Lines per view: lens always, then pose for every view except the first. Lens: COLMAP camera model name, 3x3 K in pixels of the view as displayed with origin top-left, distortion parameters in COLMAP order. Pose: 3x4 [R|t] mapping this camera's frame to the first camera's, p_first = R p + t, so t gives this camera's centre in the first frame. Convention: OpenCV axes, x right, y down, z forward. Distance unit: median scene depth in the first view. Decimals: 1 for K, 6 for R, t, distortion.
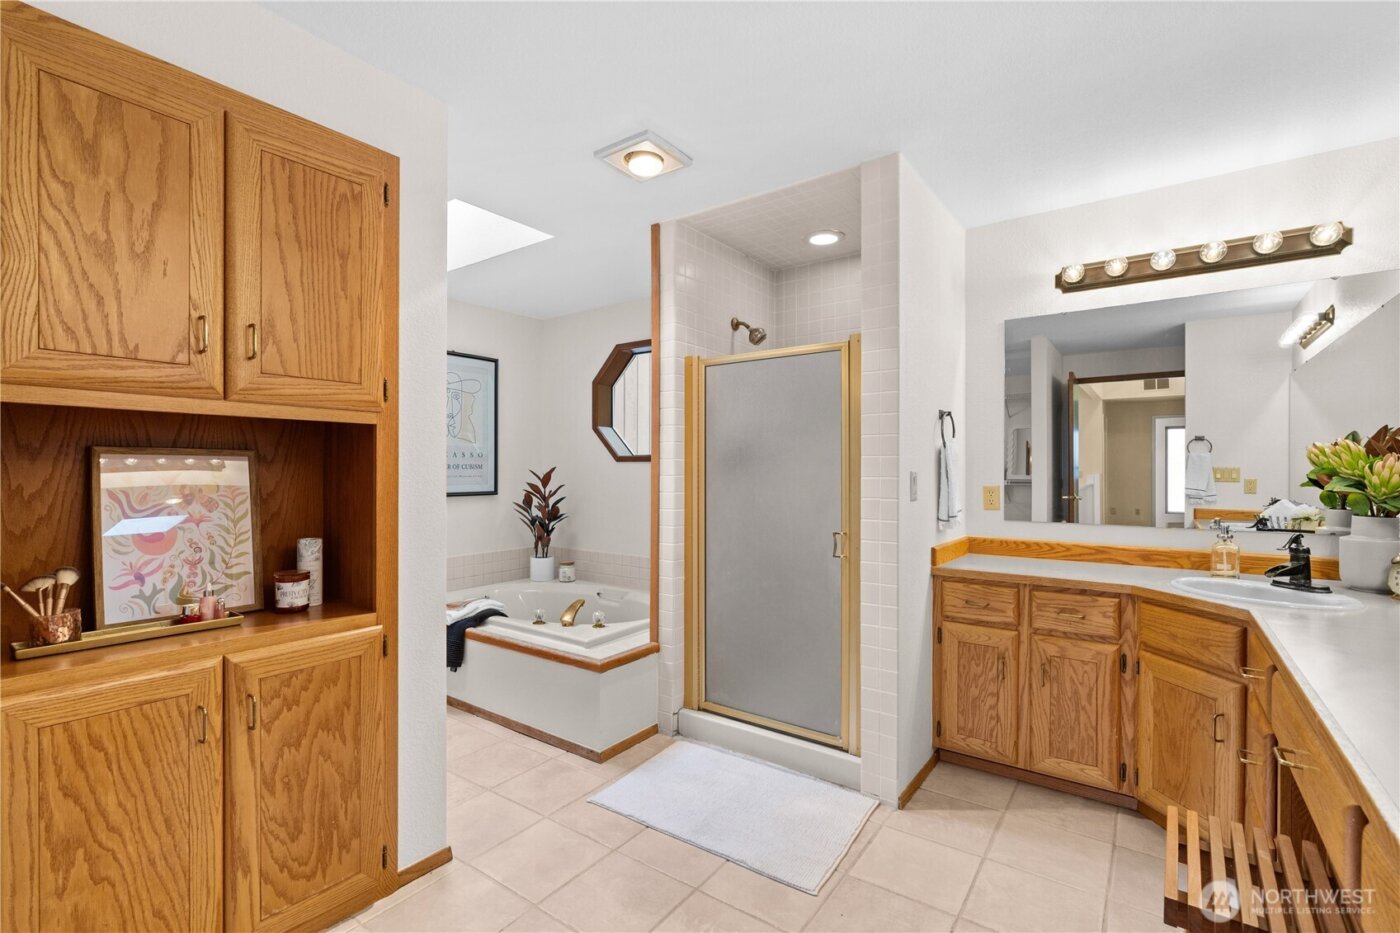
lens RADIAL K [[634.1, 0, 694.2], [0, 634.1, 469.6], [0, 0, 1]] dist [-0.009769, 0.001117]
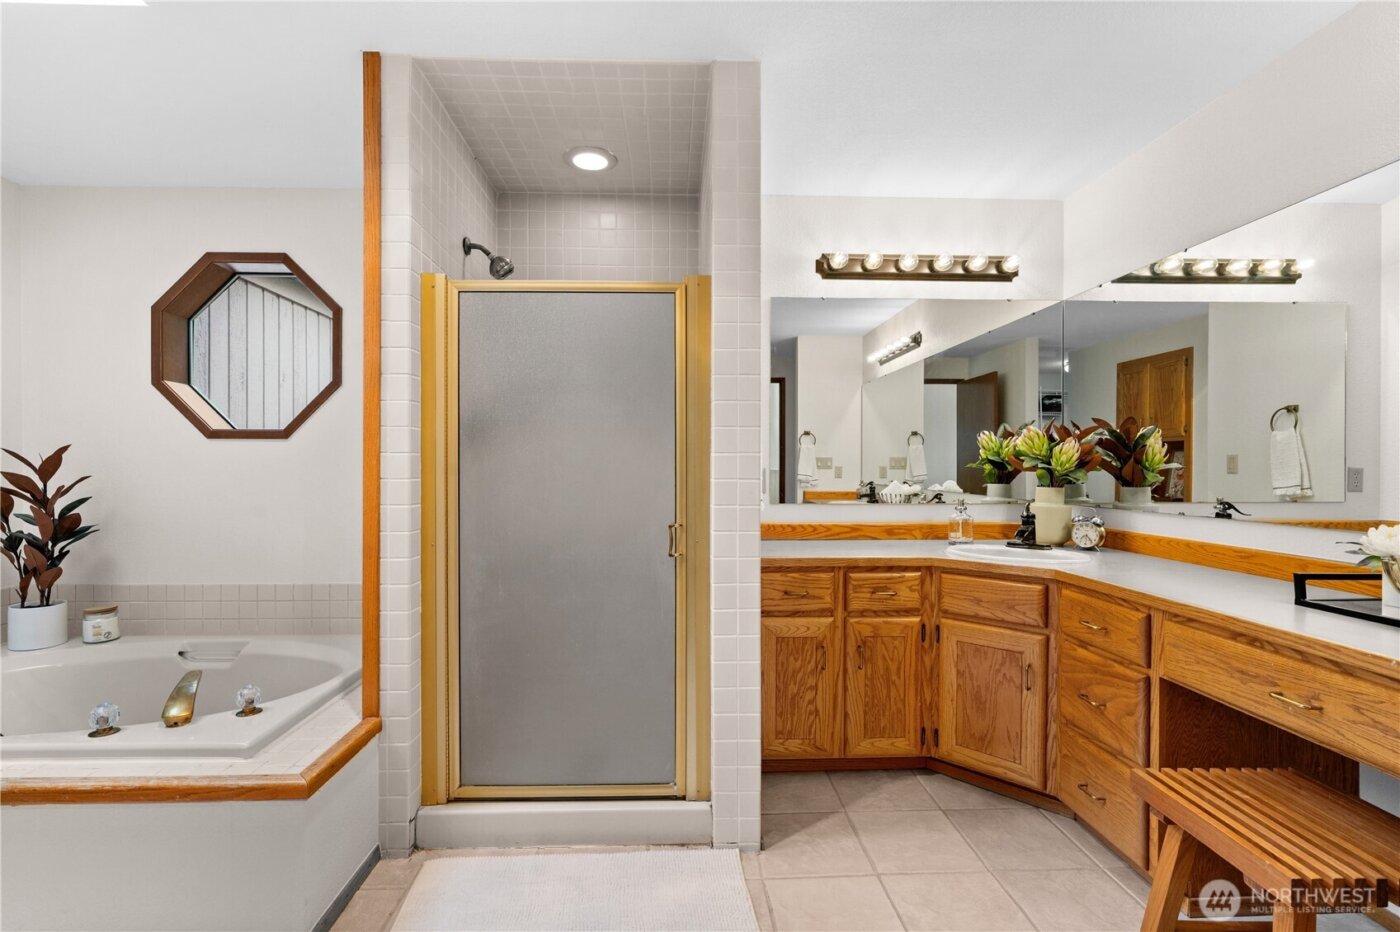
lens RADIAL K [[634.1, 0, 694.2], [0, 634.1, 469.1], [0, 0, 1]] dist [-0.009769, 0.001117]
pose [[0.779171, -0.002689, 0.626806, -0.229664], [-0.000790, 0.999986, 0.005272, 0.024171], [-0.626811, -0.004602, 0.779157, 0.346727]]
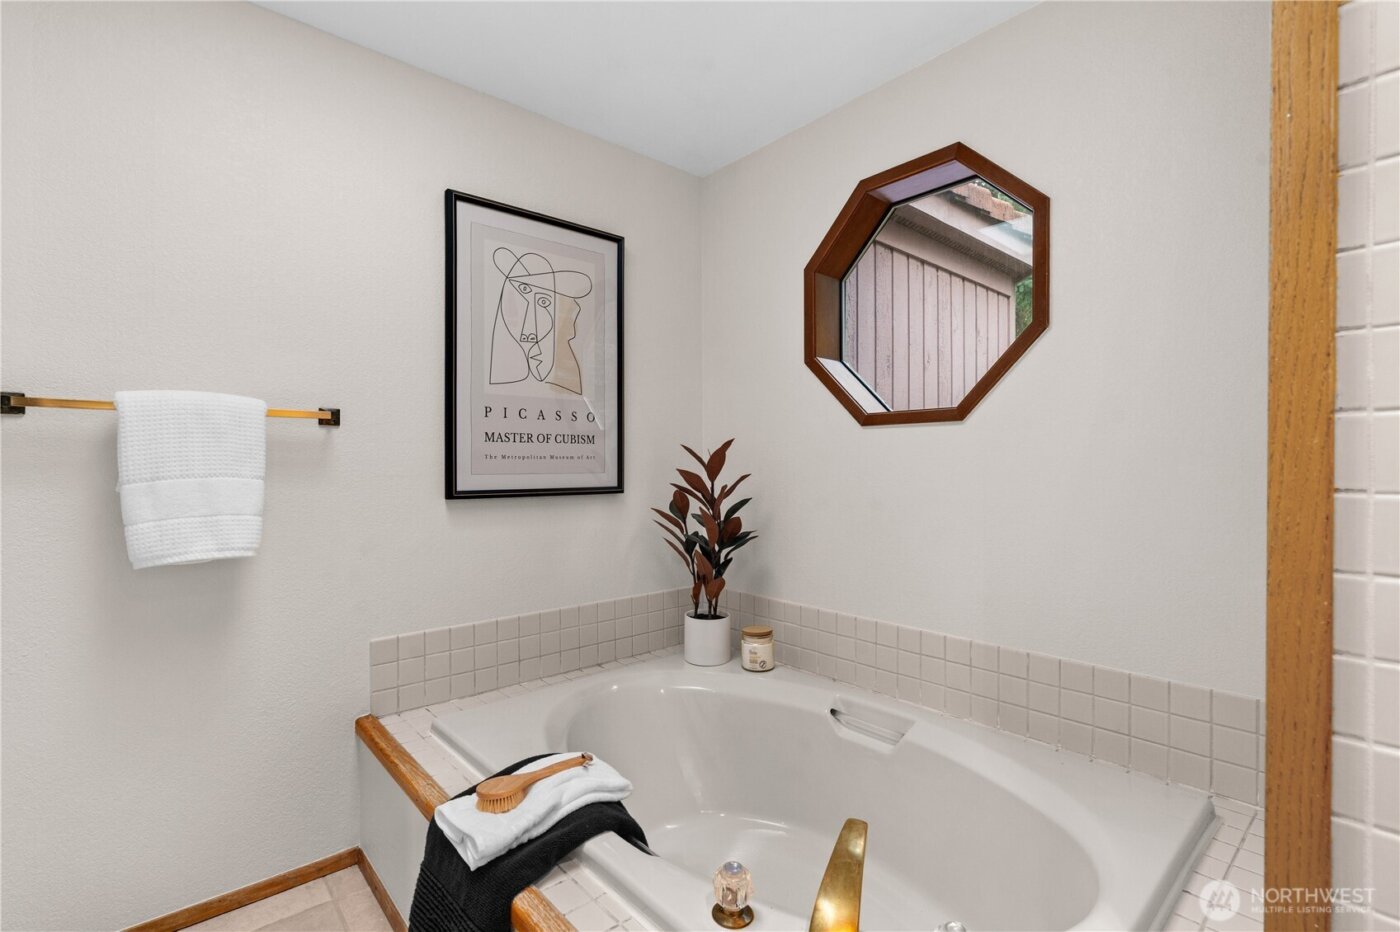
lens RADIAL K [[634.1, 0, 694.2], [0, 634.1, 469.1], [0, 0, 1]] dist [-0.009769, 0.001117]
pose [[0.977339, -0.001634, -0.211672, -0.240072], [0.002772, 0.999983, 0.005081, 0.029146], [0.211661, -0.005553, 0.977327, 0.844720]]
